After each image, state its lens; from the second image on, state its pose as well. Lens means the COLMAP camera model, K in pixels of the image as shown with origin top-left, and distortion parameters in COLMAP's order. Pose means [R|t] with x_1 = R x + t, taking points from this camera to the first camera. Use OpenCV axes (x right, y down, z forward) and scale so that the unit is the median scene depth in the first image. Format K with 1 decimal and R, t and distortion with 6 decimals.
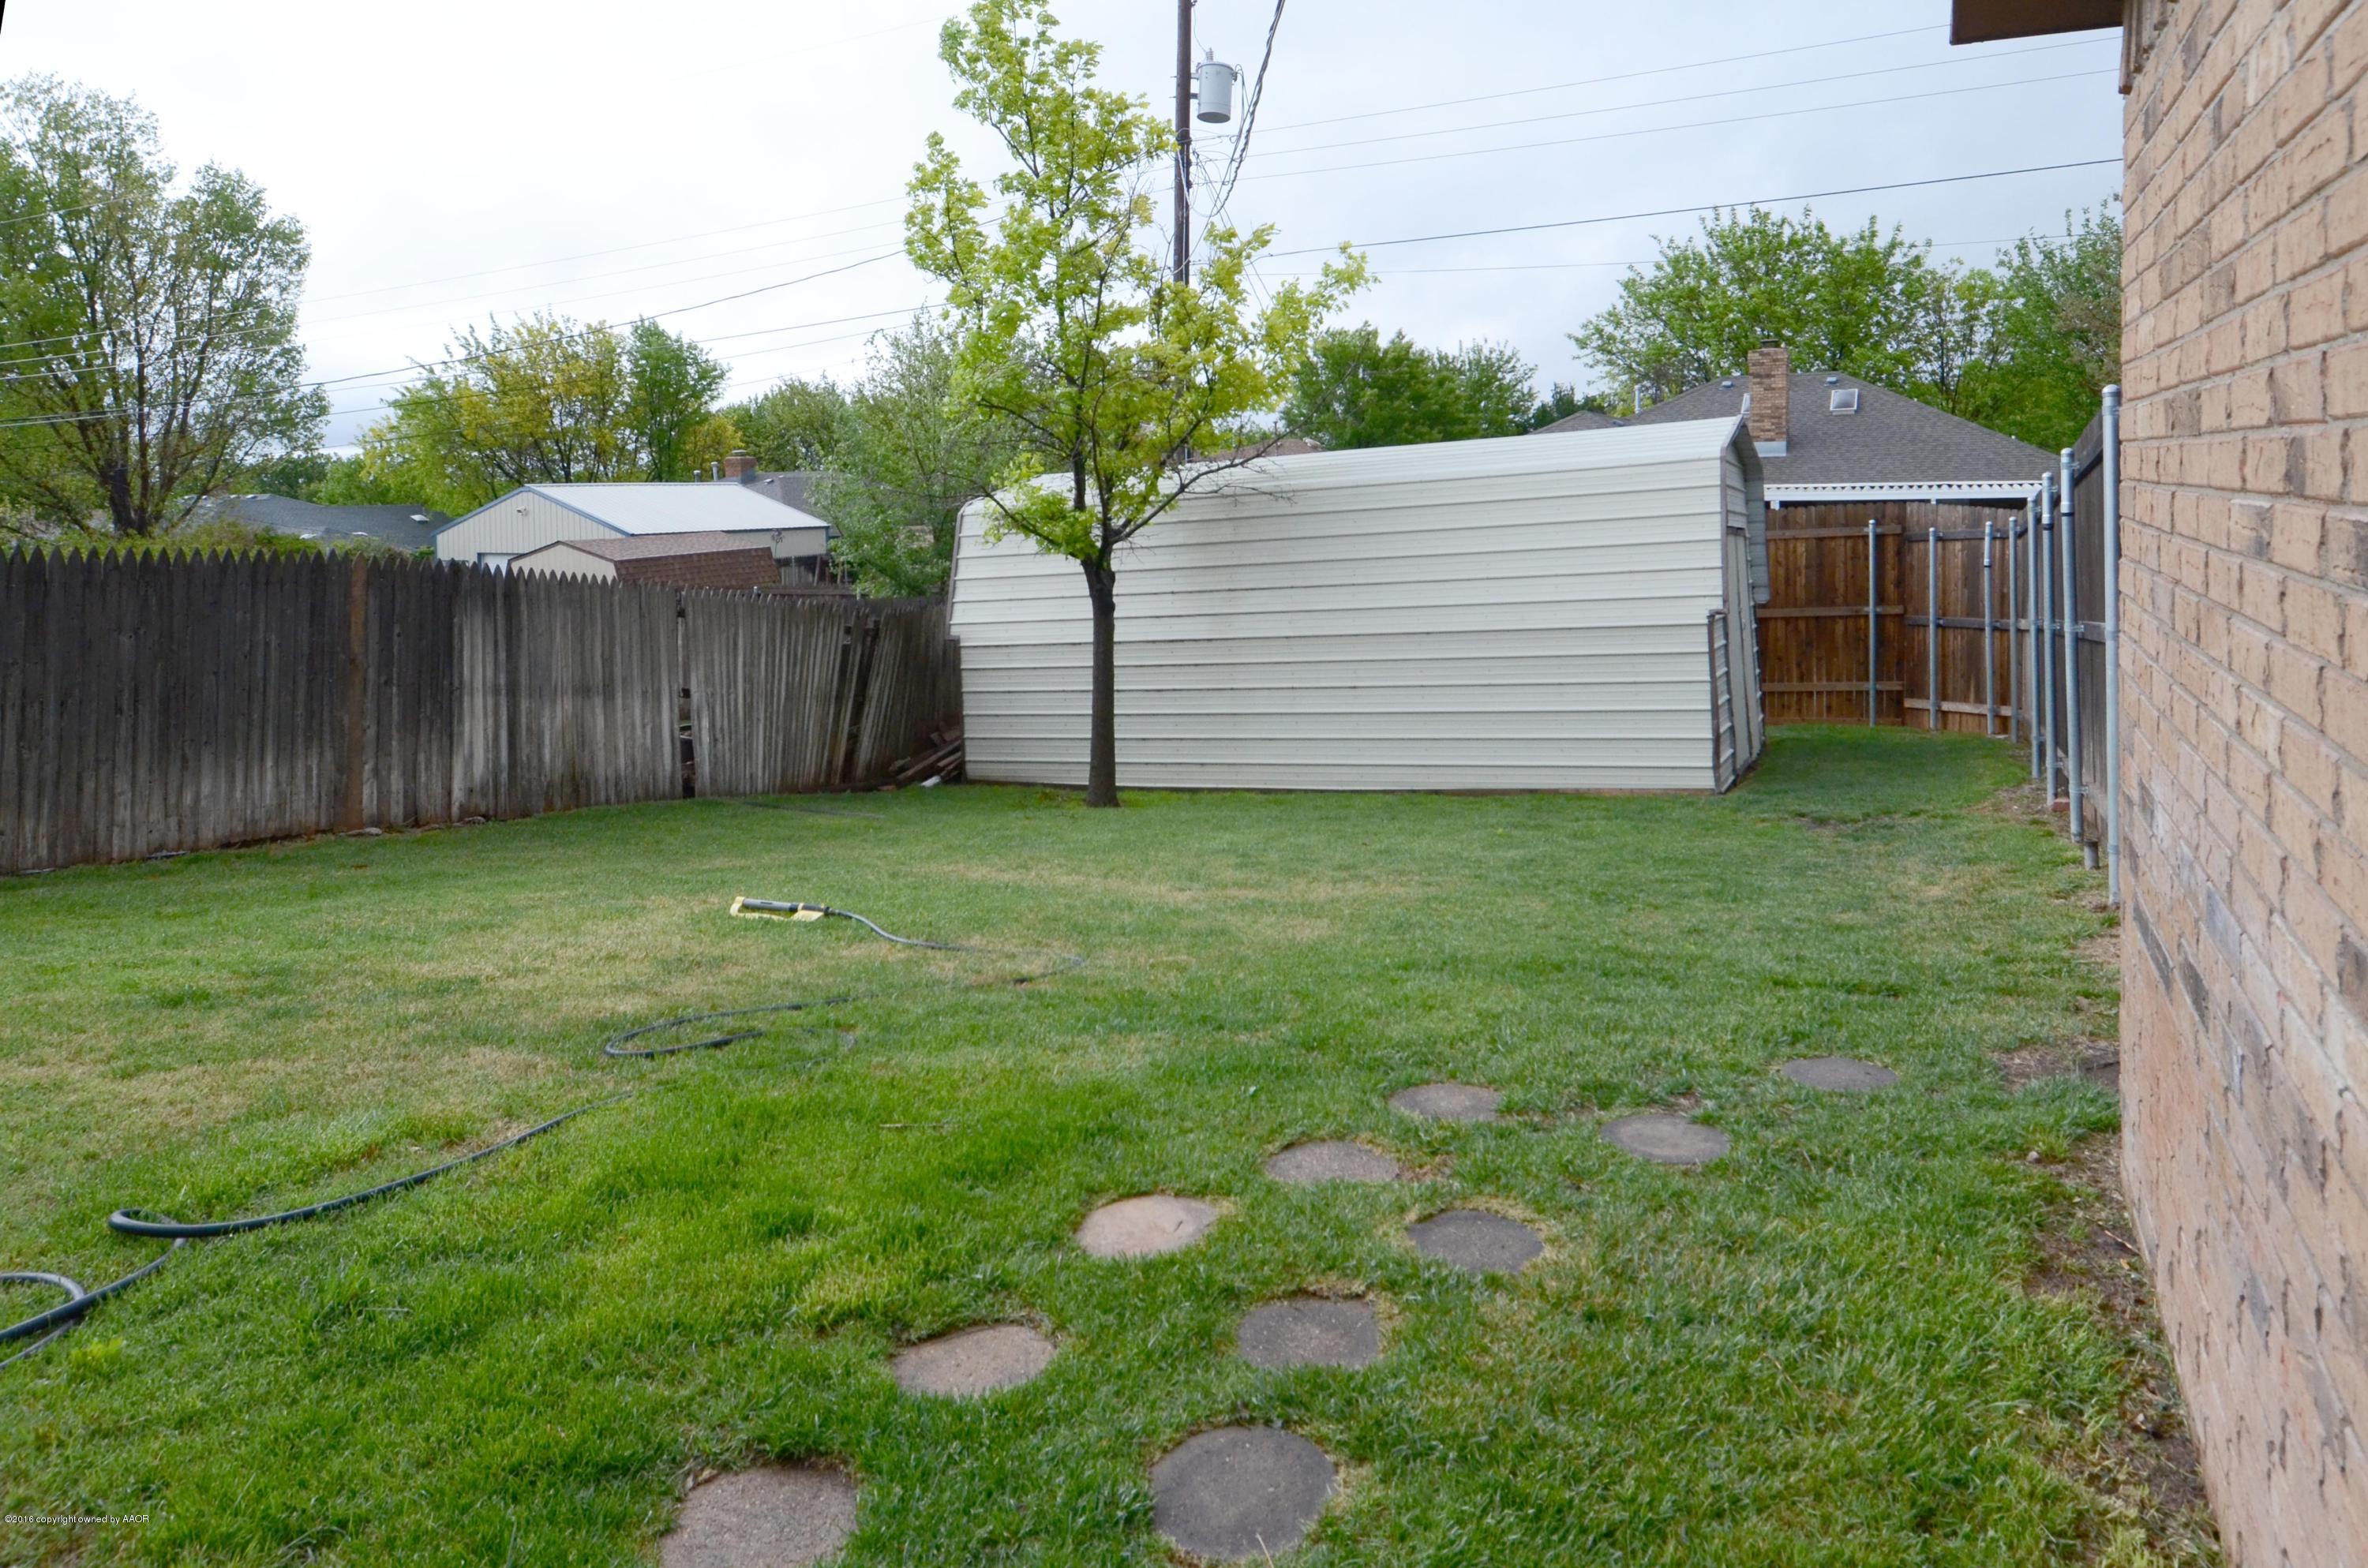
lens RADIAL K [[1298.0, 0, 1184.8], [0, 1298.0, 837.6], [0, 0, 1]] dist [0.005272, -0.002533]
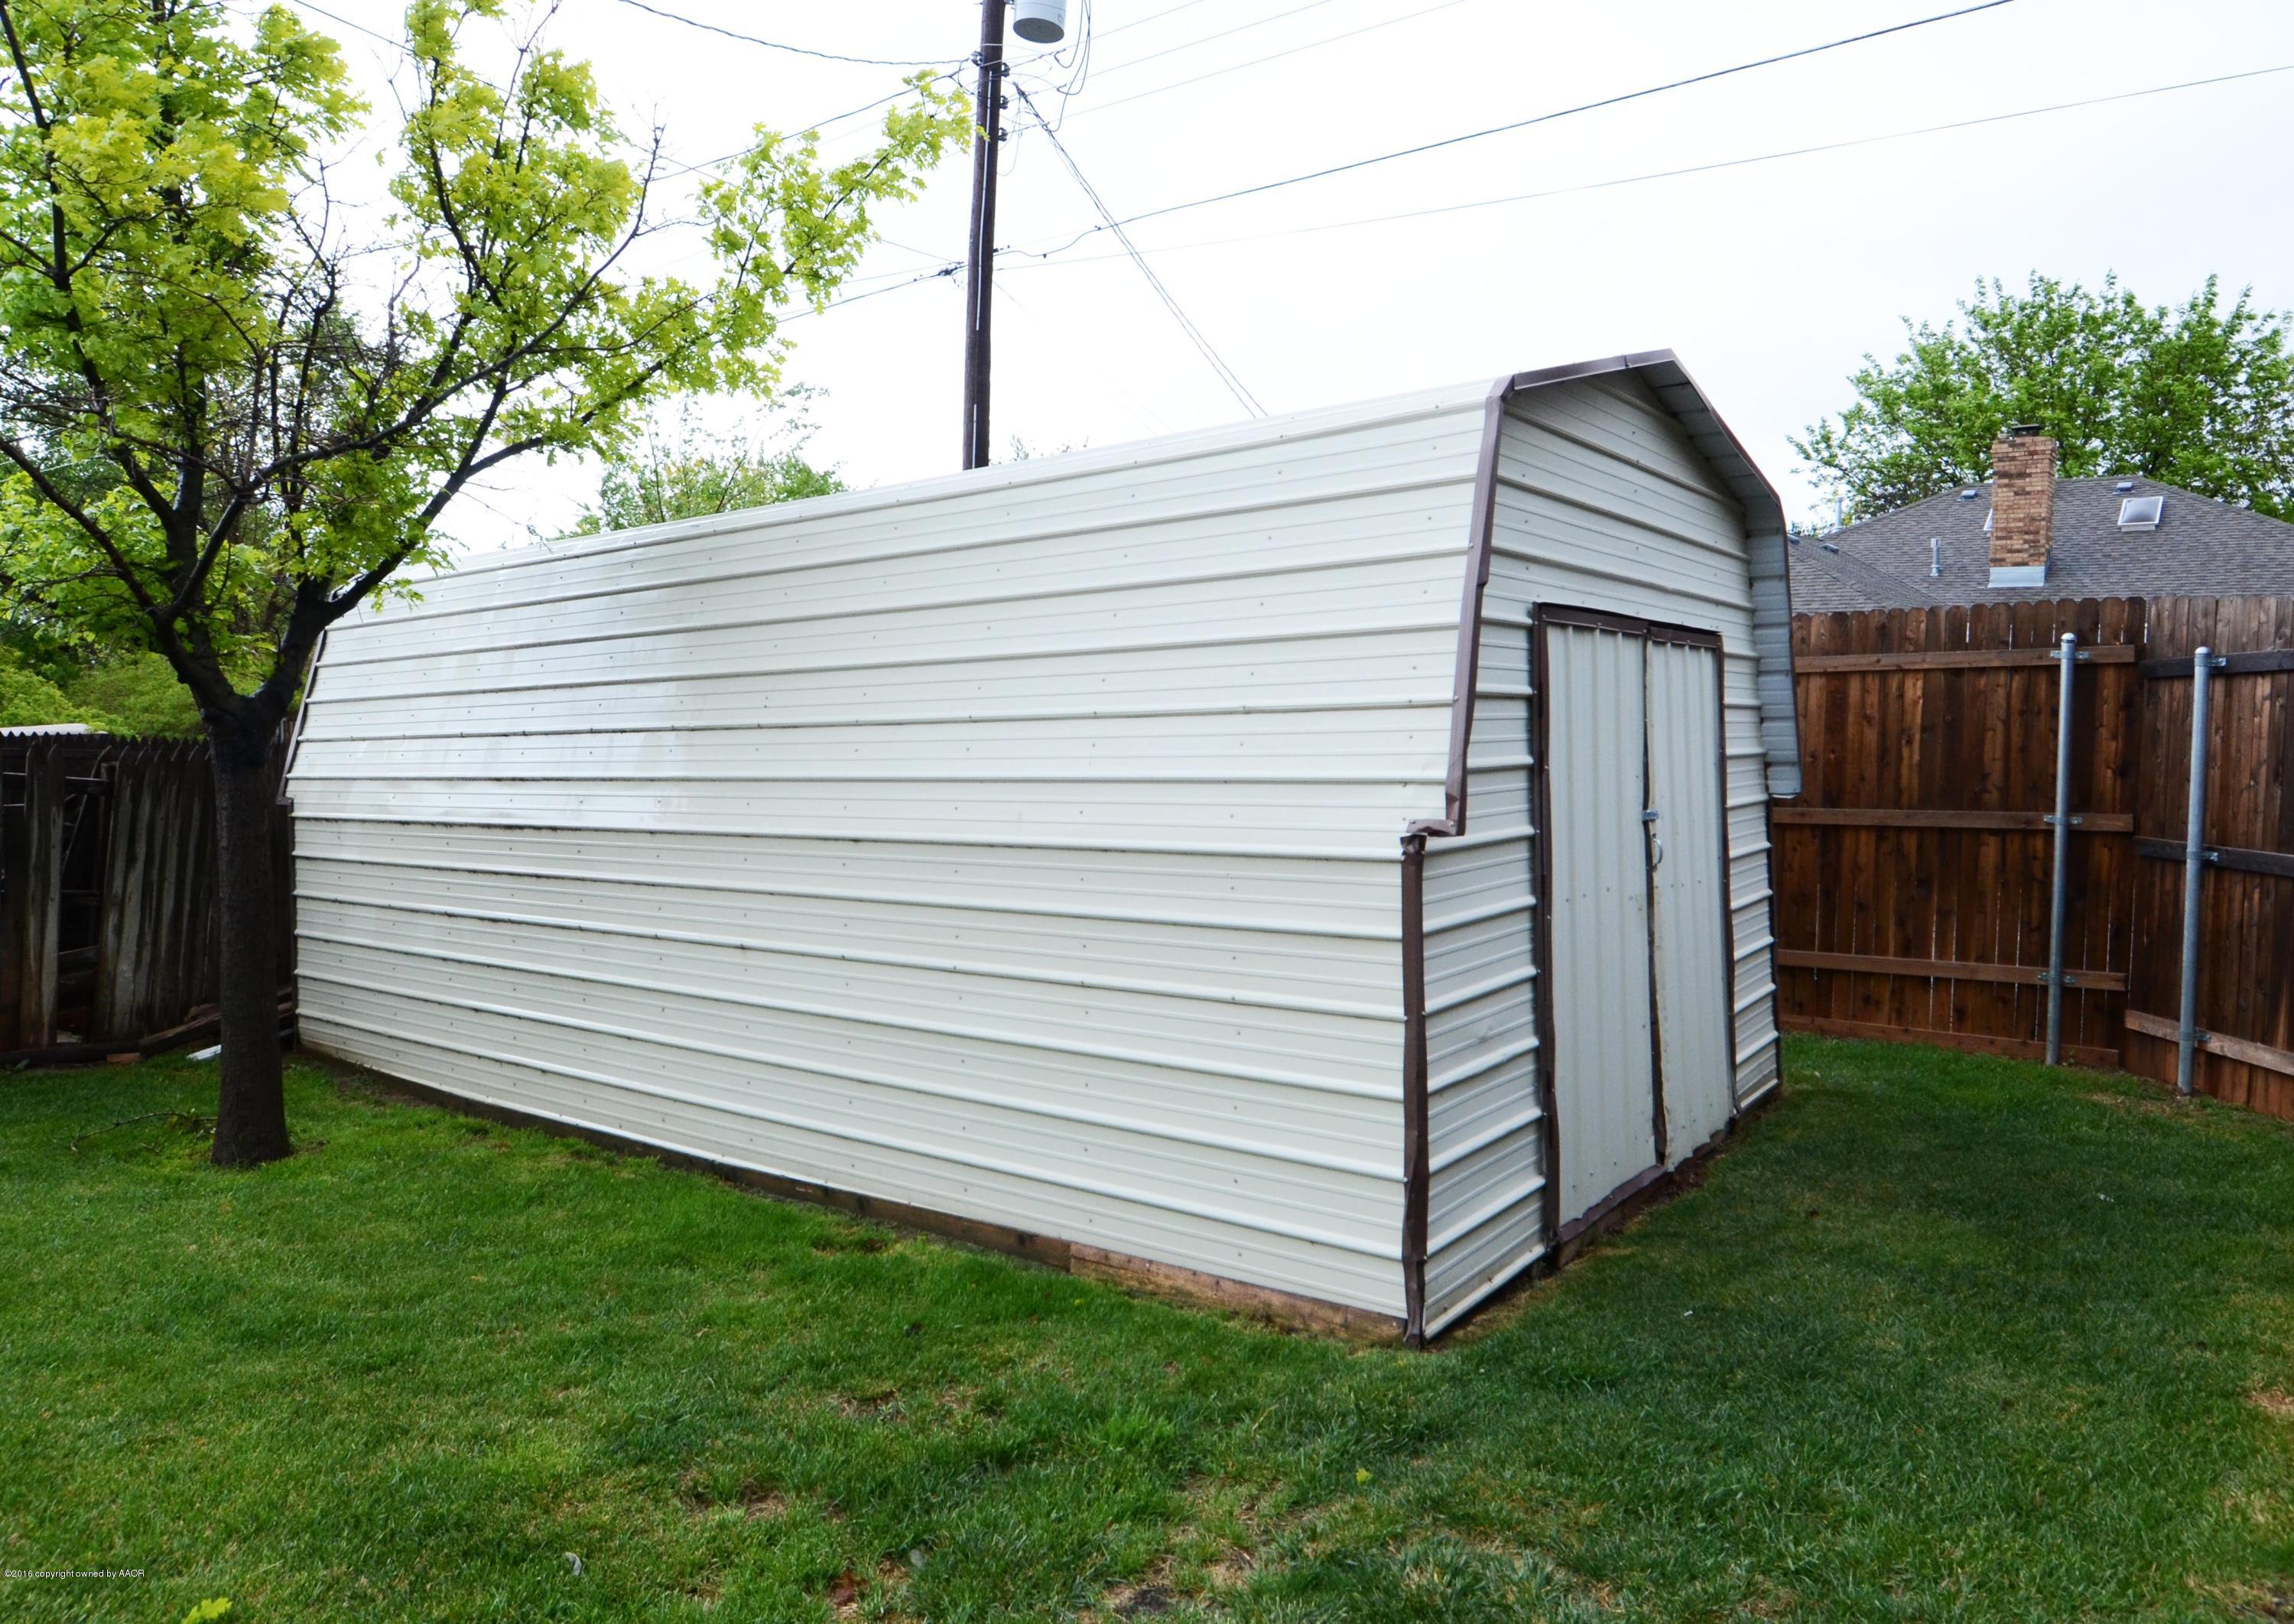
lens RADIAL K [[1335.9, 0, 1148.3], [0, 1335.9, 948.6], [0, 0, 1]] dist [0.003337, 0.002297]
pose [[0.981360, 0.060538, -0.182396, 0.291684], [-0.067310, 0.997245, -0.031161, -0.089981], [0.180007, 0.042857, 0.982731, 0.456680]]
